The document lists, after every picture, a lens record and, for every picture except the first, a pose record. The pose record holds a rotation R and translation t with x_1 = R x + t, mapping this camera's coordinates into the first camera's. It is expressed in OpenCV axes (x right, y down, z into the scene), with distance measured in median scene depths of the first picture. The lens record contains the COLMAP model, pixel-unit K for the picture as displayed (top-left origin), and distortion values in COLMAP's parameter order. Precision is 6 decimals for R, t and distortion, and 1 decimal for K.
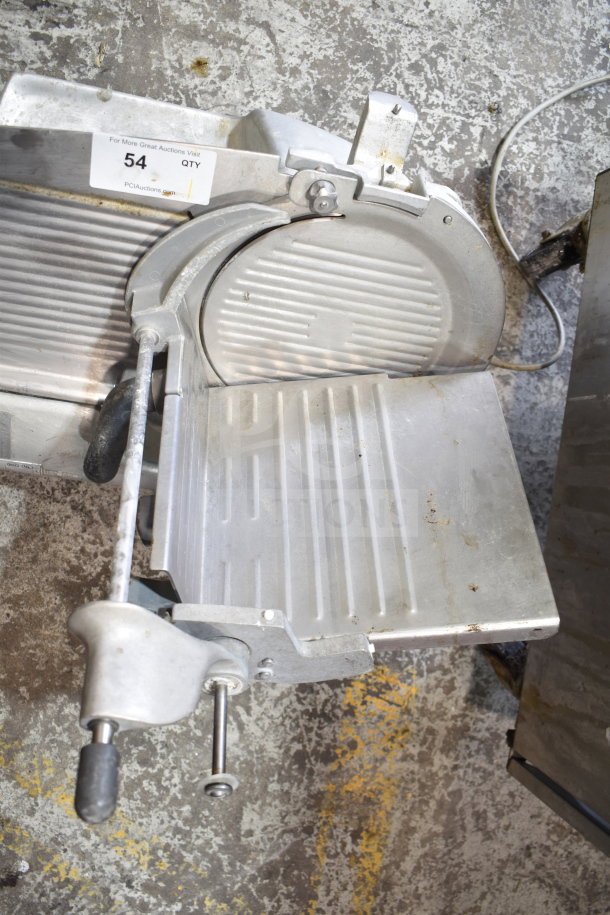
lens RADIAL K [[849.4, 0, 302.2], [0, 849.4, 456.2], [0, 0, 1]] dist [-0.071724, 0.000000]
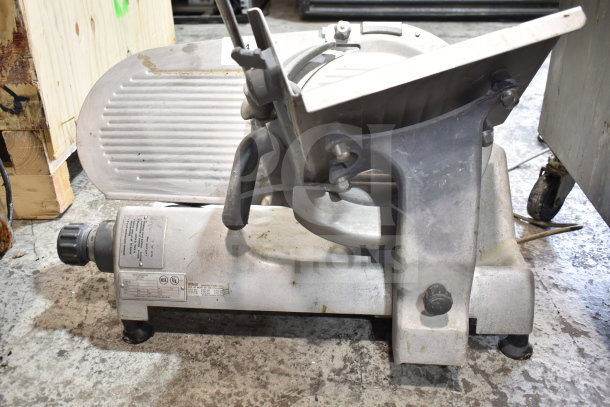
lens RADIAL K [[566.3, 0, 303.3], [0, 566.3, 219.8], [0, 0, 1]] dist [-0.071724, 0.000000]
pose [[0.966480, -0.249517, -0.060475, -0.056027], [0.063918, 0.461975, -0.884587, 0.610347], [0.248658, 0.851070, 0.462439, 0.488448]]
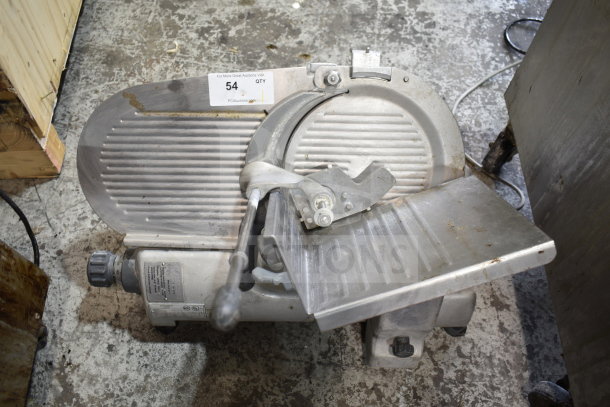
lens RADIAL K [[535.9, 0, 301.6], [0, 535.9, 204.1], [0, 0, 1]] dist [-0.074417, -0.006974]
pose [[0.967629, -0.228628, -0.106879, 0.013015], [0.144355, 0.848761, -0.508691, 0.319308], [0.207016, 0.476795, 0.854290, 0.085001]]
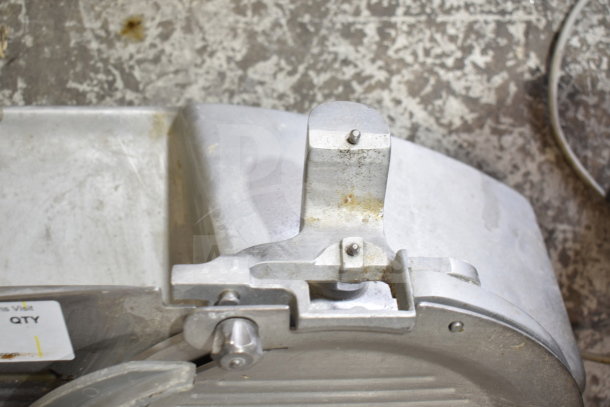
lens RADIAL K [[836.3, 0, 307.8], [0, 836.3, 204.2], [0, 0, 1]] dist [-0.035262, 0.000000]
pose [[0.978314, -0.150989, -0.141786, 0.112593], [0.145520, 0.988178, -0.048243, -0.238325], [0.147394, 0.026565, 0.988721, 0.264844]]
